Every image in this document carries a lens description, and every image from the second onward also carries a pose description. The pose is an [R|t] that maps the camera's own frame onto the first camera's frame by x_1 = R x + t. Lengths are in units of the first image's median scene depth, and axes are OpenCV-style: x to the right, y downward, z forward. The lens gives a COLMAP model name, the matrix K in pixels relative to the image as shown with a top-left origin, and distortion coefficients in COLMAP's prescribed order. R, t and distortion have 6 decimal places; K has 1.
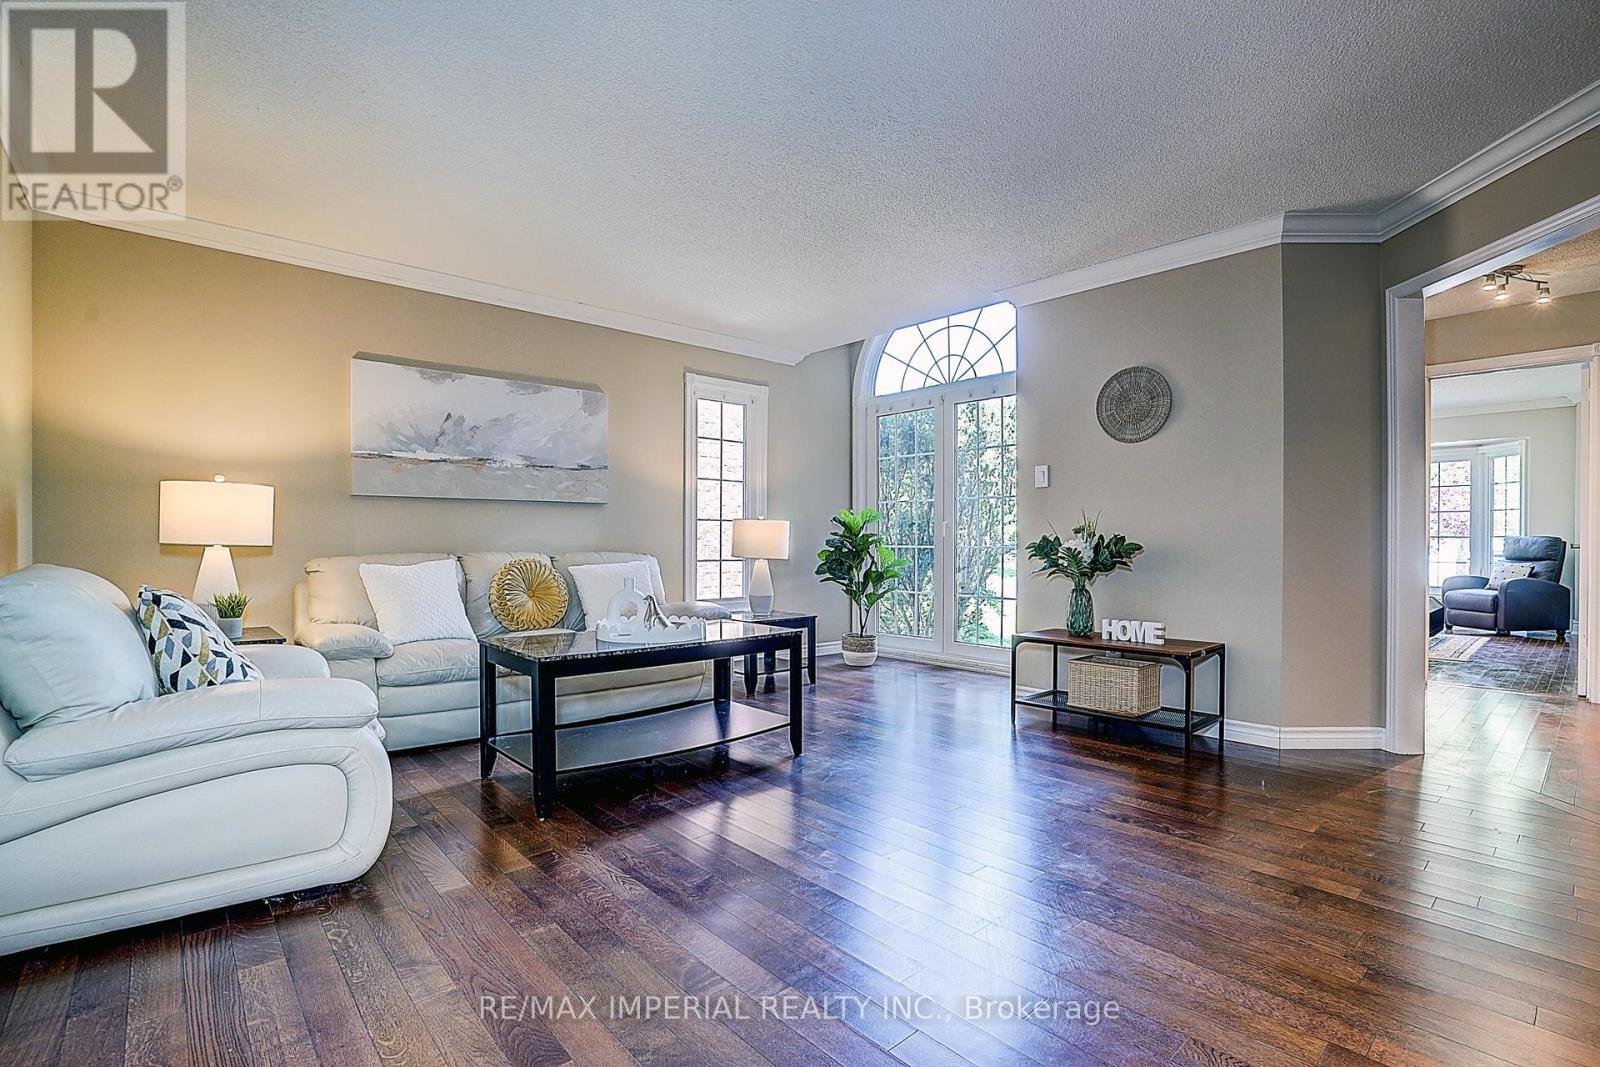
lens RADIAL K [[729.4, 0, 796.7], [0, 729.4, 542.5], [0, 0, 1]] dist [-0.061621, 0.000007]
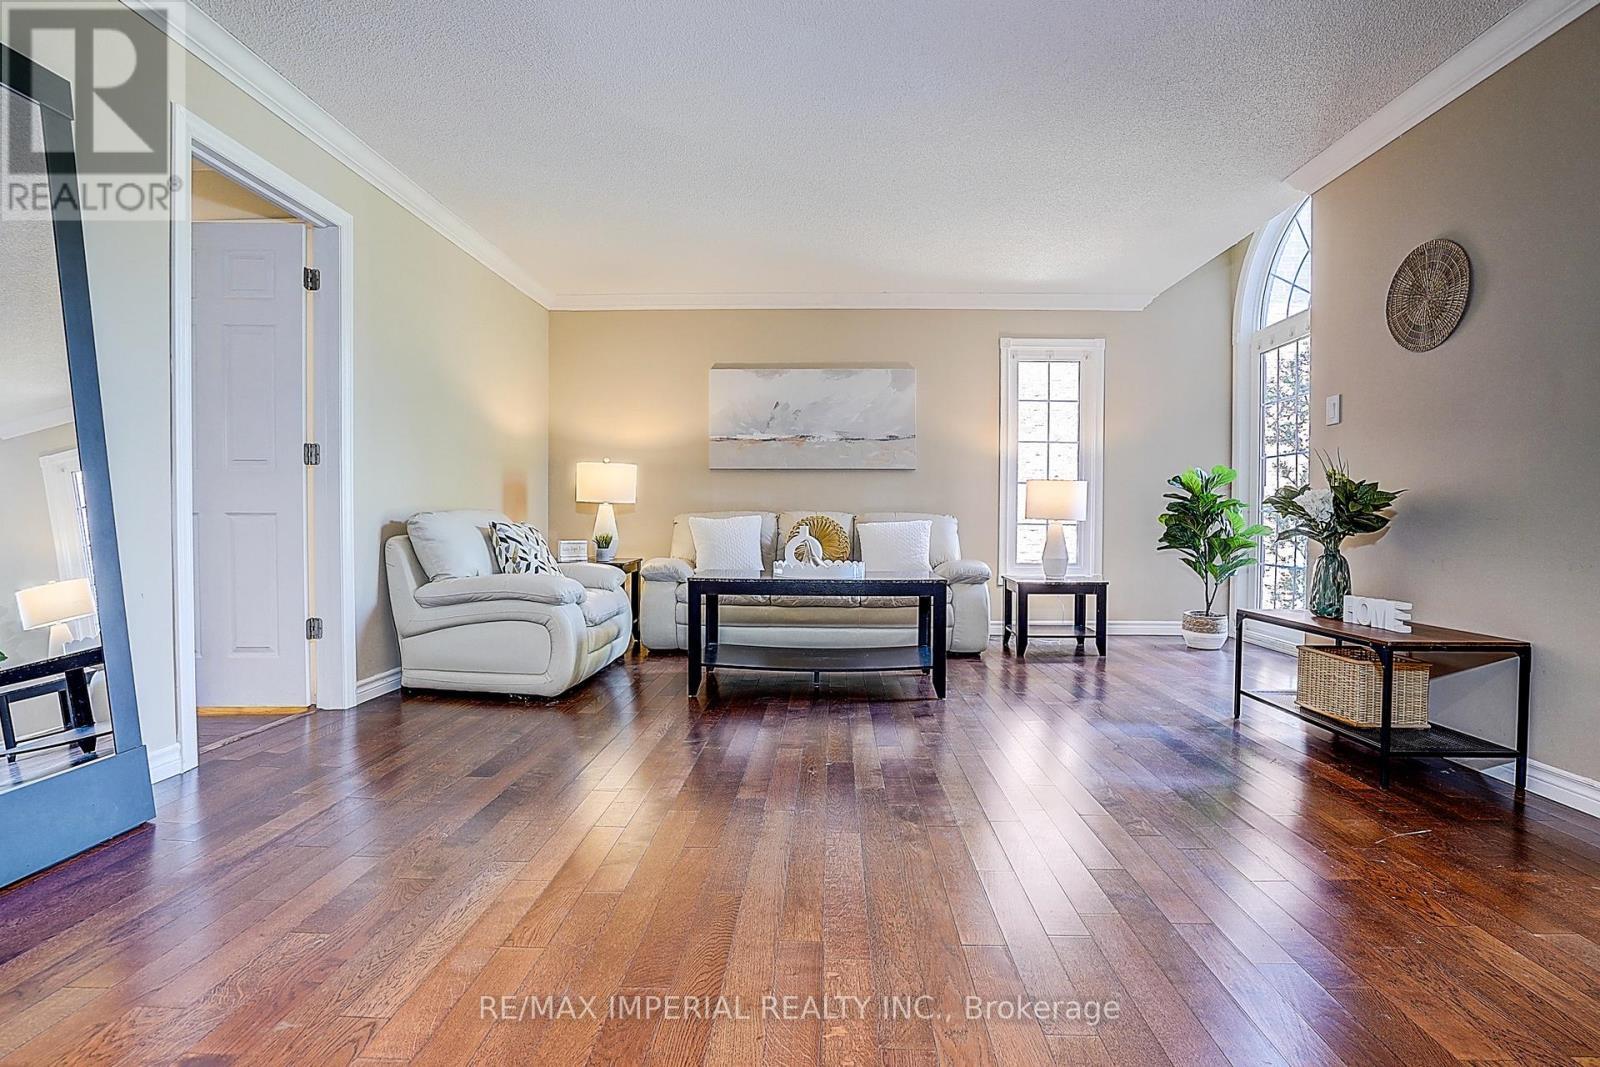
lens RADIAL K [[745.6, 0, 795.4], [0, 745.6, 535.6], [0, 0, 1]] dist [-0.061186, 0.000501]
pose [[0.726764, 0.019444, -0.686612, 0.462429], [-0.007160, 0.999759, 0.020734, 0.030101], [0.686850, -0.010152, 0.726728, 0.065182]]
